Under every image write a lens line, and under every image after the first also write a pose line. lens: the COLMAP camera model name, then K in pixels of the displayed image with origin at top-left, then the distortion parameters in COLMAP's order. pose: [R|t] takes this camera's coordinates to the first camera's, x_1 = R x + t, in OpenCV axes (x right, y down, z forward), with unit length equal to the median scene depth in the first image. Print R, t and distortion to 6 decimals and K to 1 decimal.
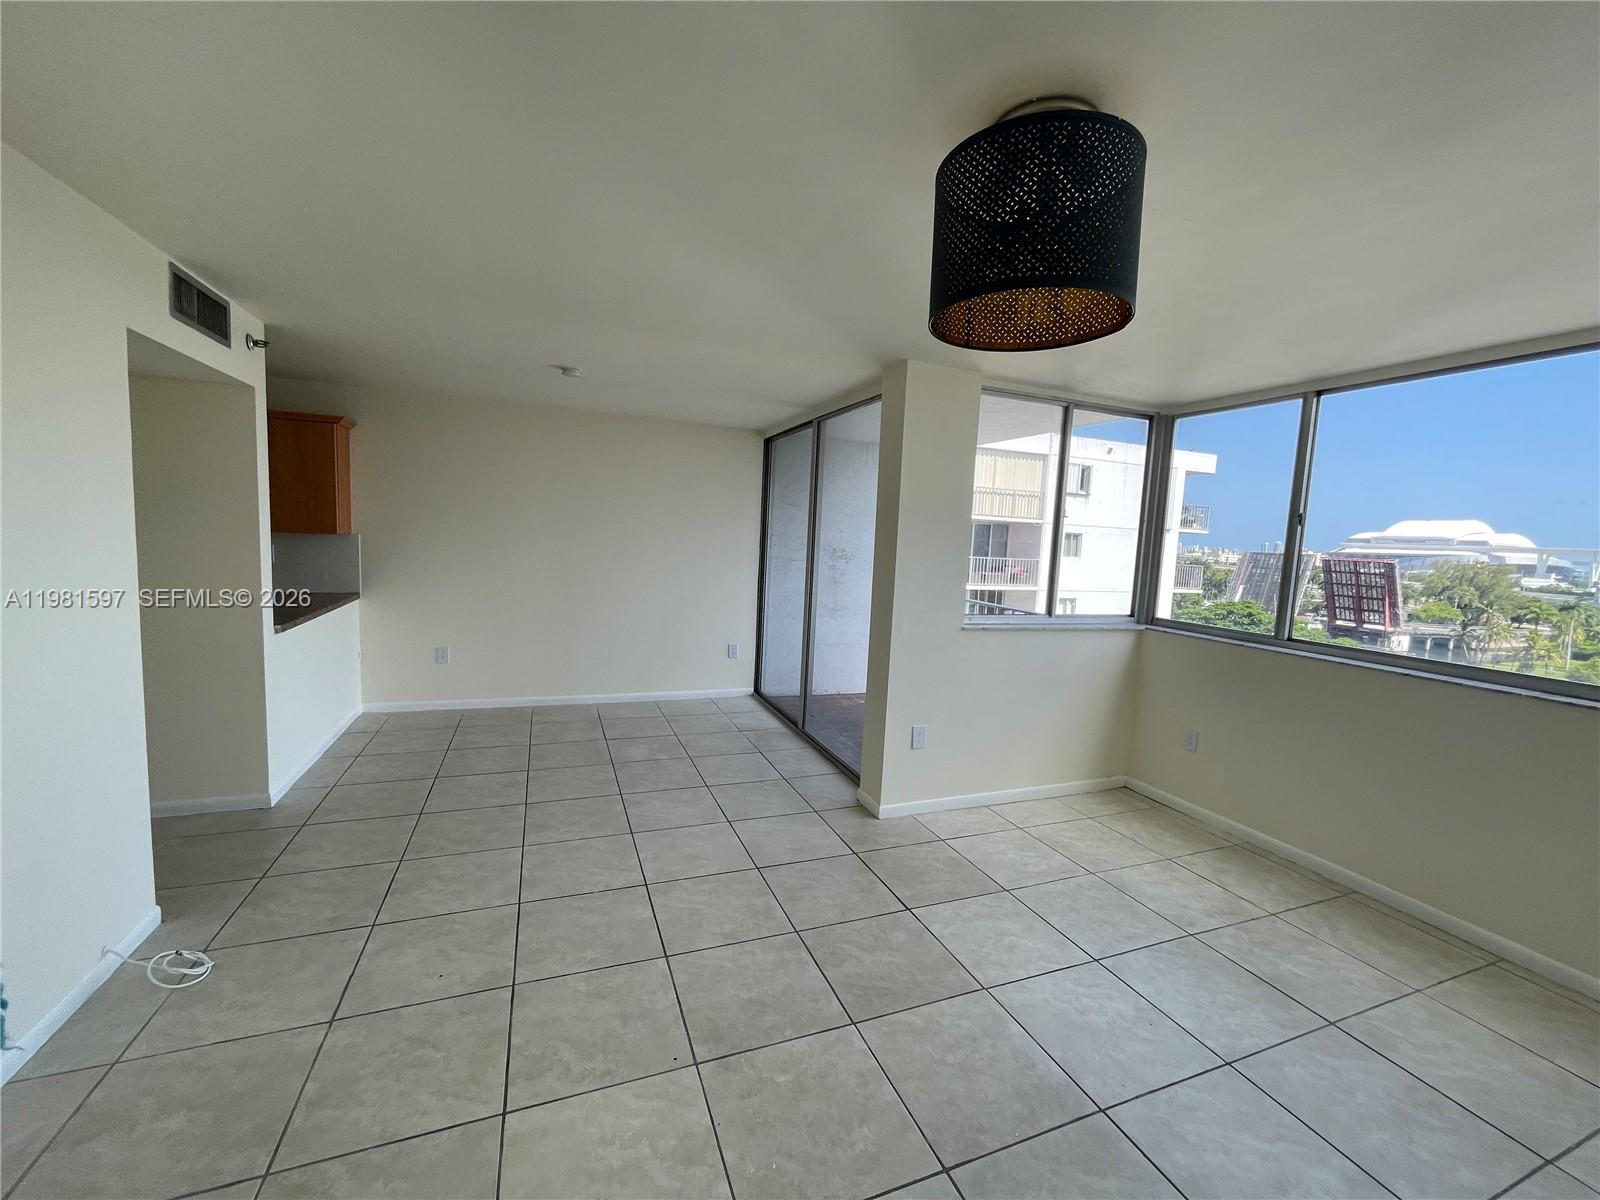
lens RADIAL K [[643.5, 0, 800.0], [0, 643.5, 600.0], [0, 0, 1]] dist [-0.001435, -0.000047]
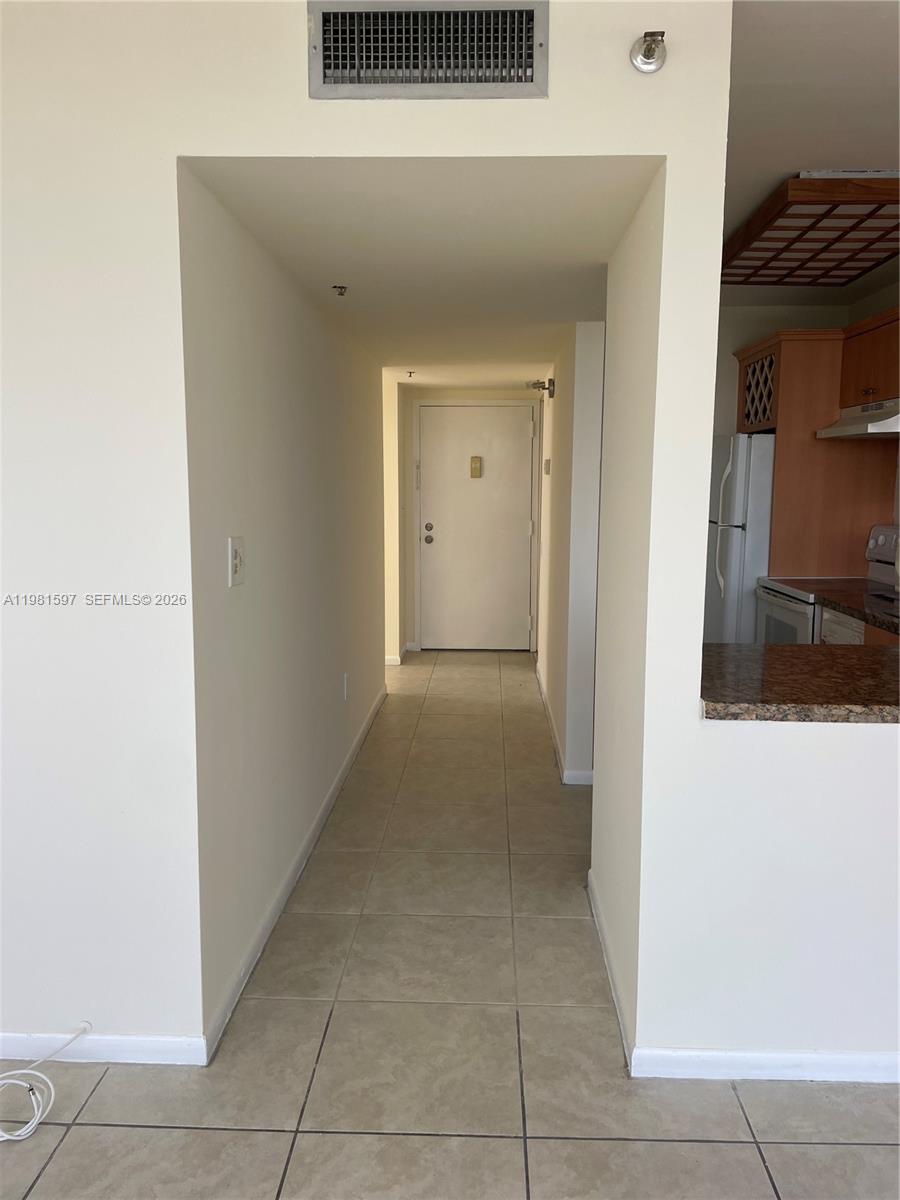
lens RADIAL K [[914.1, 0, 450.0], [0, 914.1, 600.0], [0, 0, 1]] dist [0.104583, -0.121311]
pose [[-0.401441, 0.071978, -0.913052, -0.242590], [-0.115452, 0.984978, 0.128409, -0.125506], [0.908579, 0.156962, -0.387100, 1.520202]]
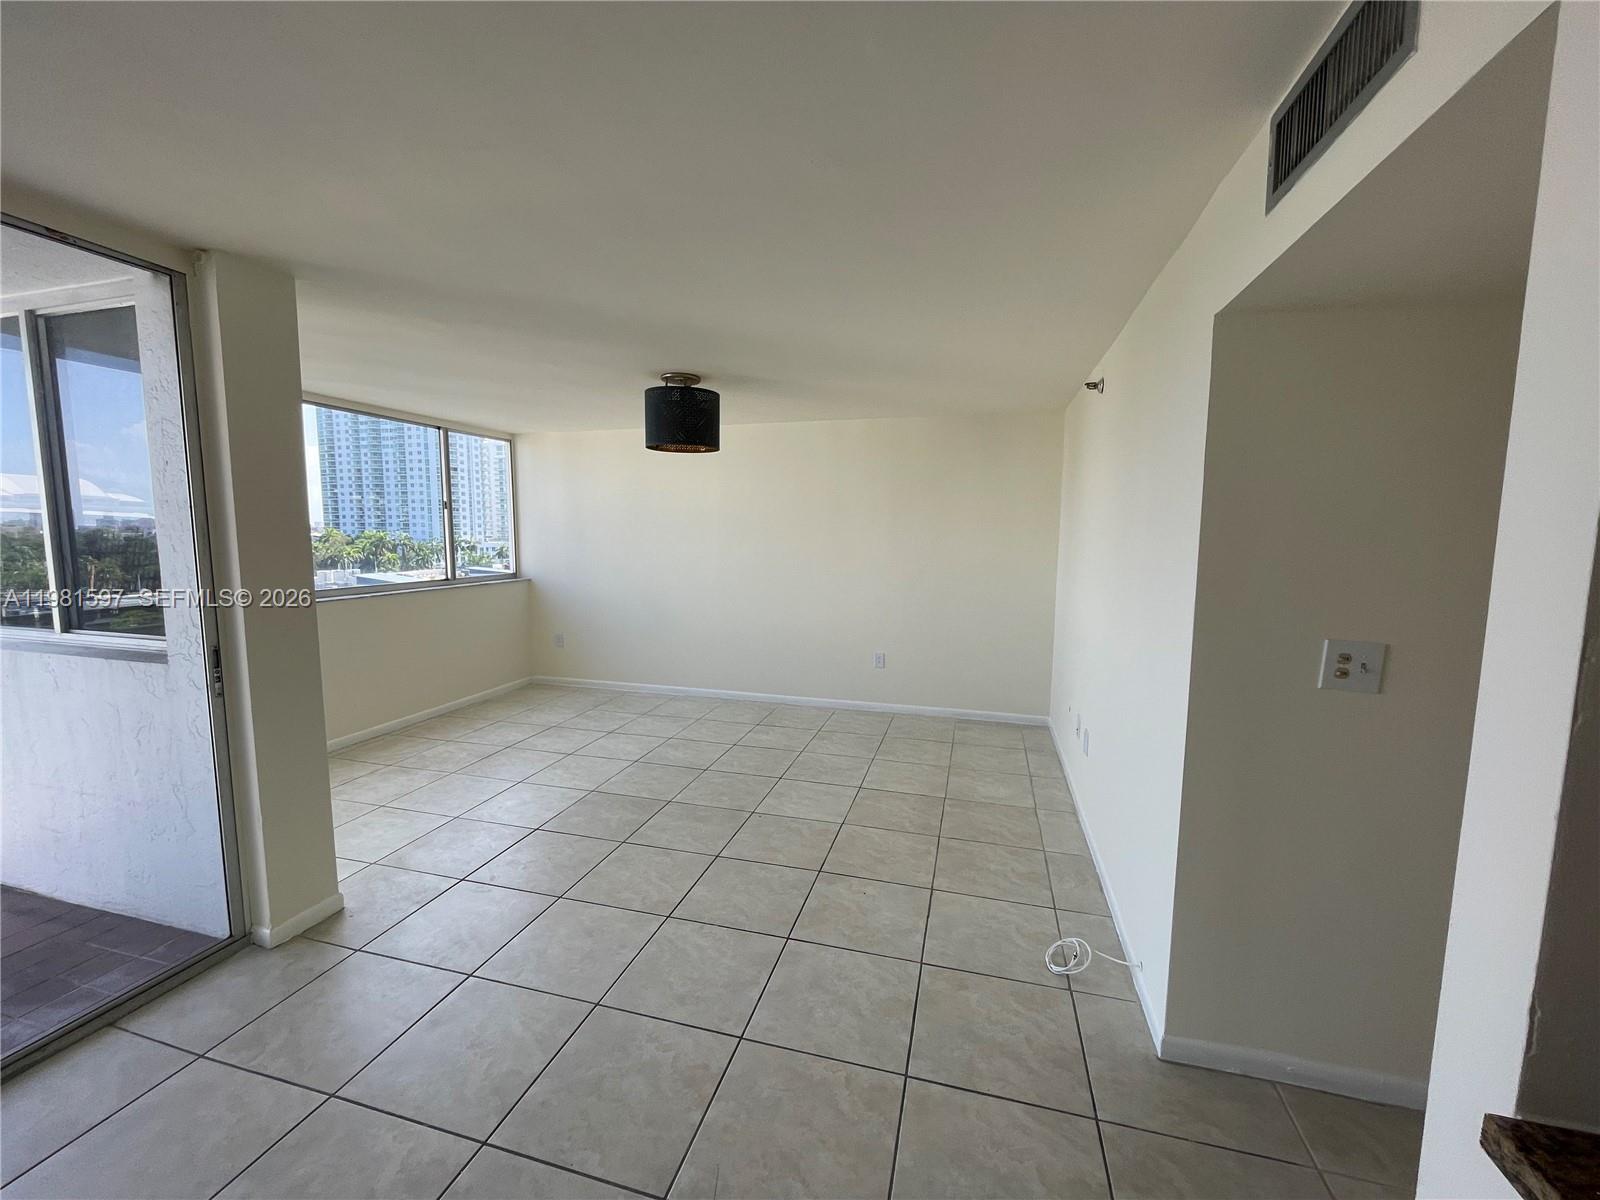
lens RADIAL K [[643.5, 0, 800.0], [0, 643.5, 600.0], [0, 0, 1]] dist [-0.001435, -0.000047]
pose [[-0.796072, -0.117650, 0.593657, -1.042164], [0.013420, 0.977250, 0.211666, -0.233751], [-0.605053, 0.176468, -0.776382, 1.787723]]
